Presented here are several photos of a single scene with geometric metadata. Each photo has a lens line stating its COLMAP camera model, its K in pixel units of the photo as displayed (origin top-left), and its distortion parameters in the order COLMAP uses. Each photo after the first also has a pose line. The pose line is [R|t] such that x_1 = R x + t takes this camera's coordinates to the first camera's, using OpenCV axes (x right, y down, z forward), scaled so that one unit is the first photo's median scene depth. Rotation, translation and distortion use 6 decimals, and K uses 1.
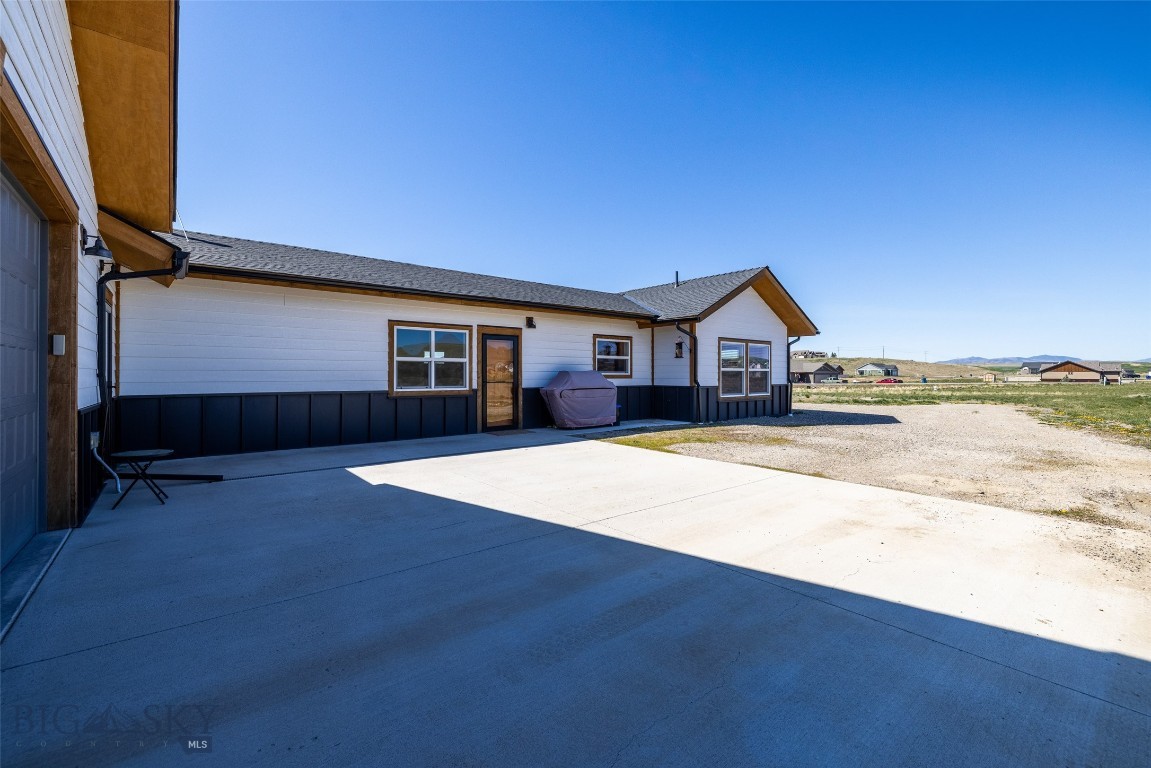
lens RADIAL K [[483.4, 0, 573.0], [0, 483.4, 379.6], [0, 0, 1]] dist [-0.001141, -0.000491]
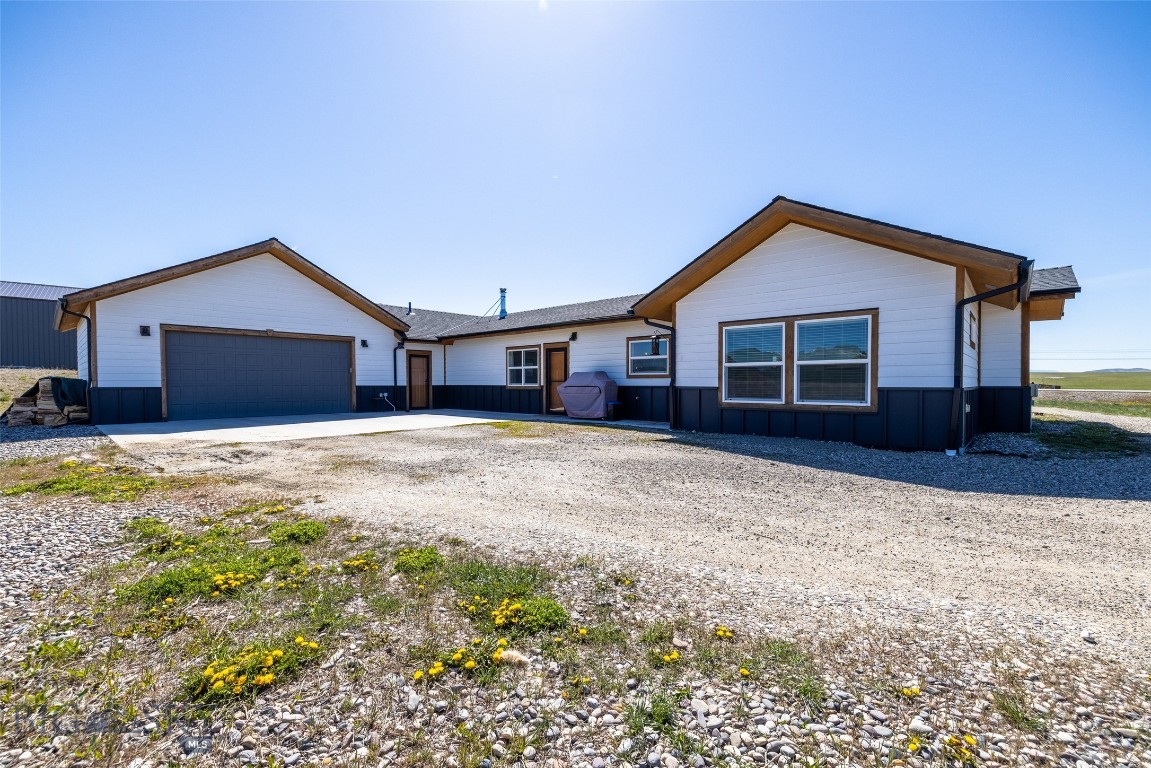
lens RADIAL K [[483.4, 0, 573.0], [0, 483.4, 379.6], [0, 0, 1]] dist [-0.001141, -0.000491]
pose [[0.152839, -0.003541, -0.988245, 1.098307], [-0.000301, 0.999993, -0.003630, 0.004787], [0.988251, 0.000852, 0.152837, 0.710520]]
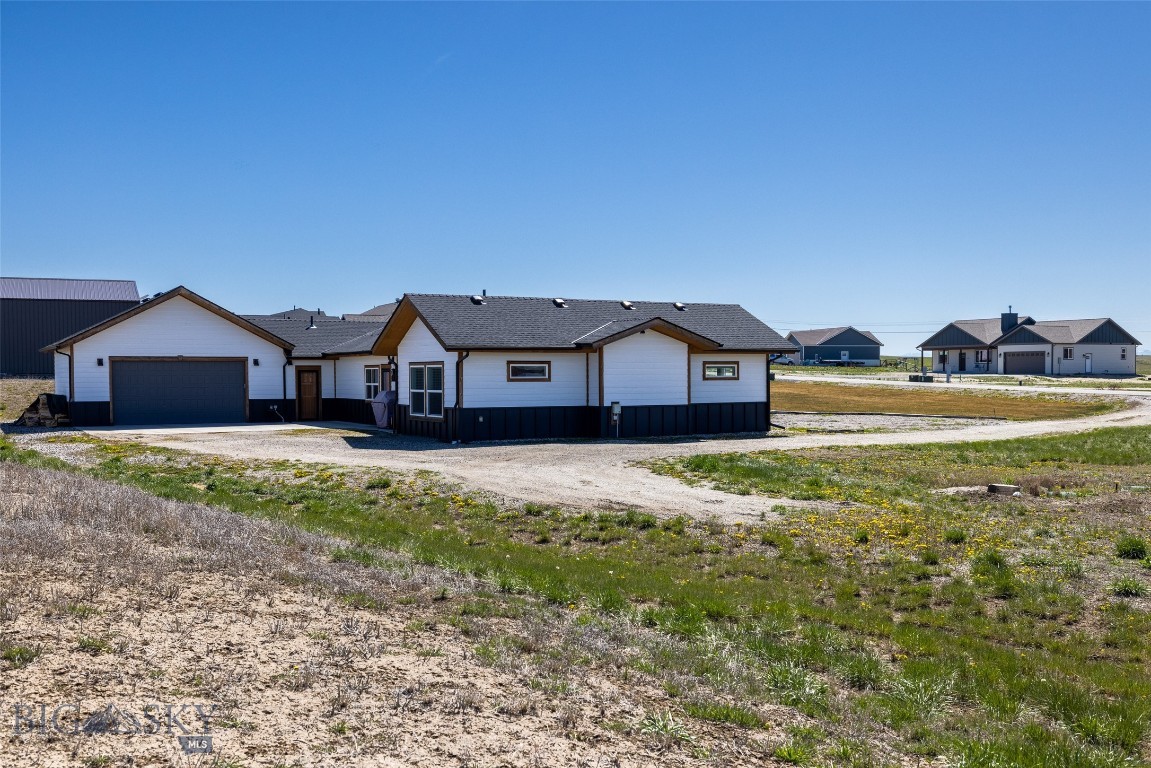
lens RADIAL K [[1126.7, 0, 575.5], [0, 1126.7, 384.0], [0, 0, 1]] dist [0.000409, 0.005406]
pose [[-0.172603, 0.011164, -0.984928, 3.100081], [0.002253, 0.999938, 0.010939, -0.070431], [0.984989, -0.000331, -0.172617, 2.001993]]
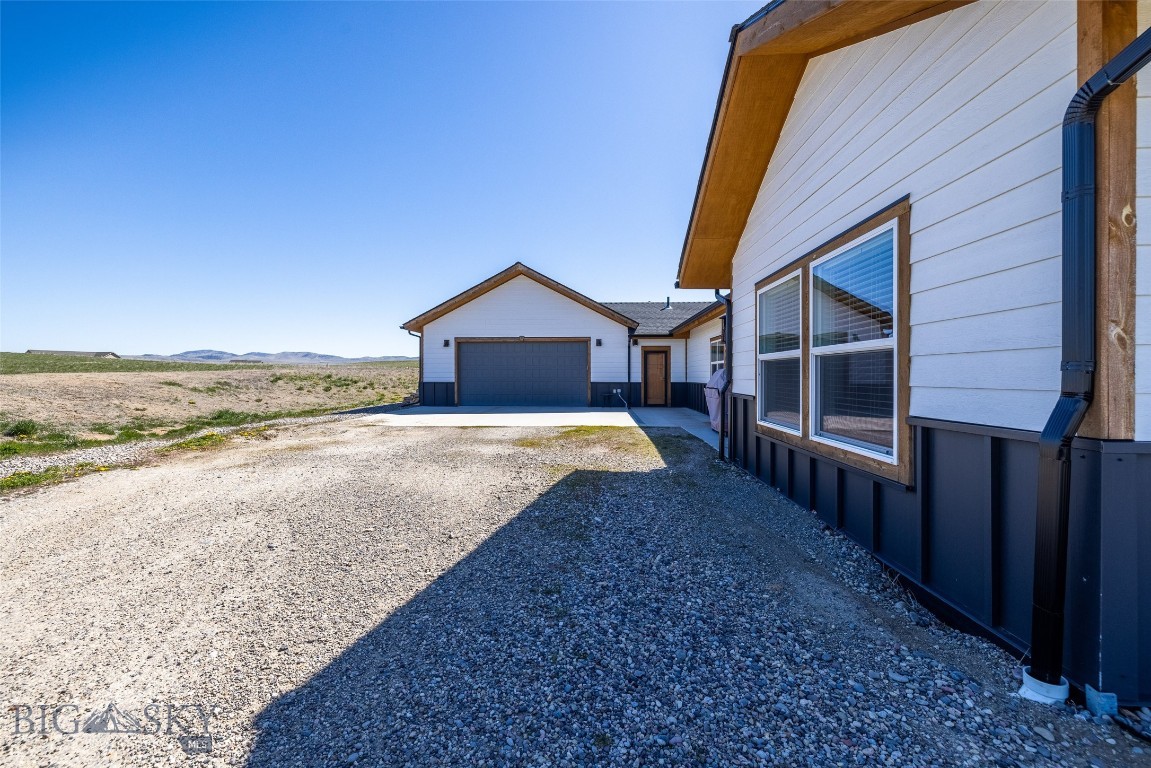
lens RADIAL K [[483.4, 0, 573.0], [0, 483.4, 379.6], [0, 0, 1]] dist [-0.001141, -0.000491]
pose [[-0.669591, 0.009798, -0.742666, 0.789730], [0.001201, 0.999926, 0.012109, -0.008092], [0.742729, 0.007216, -0.669553, 1.263435]]
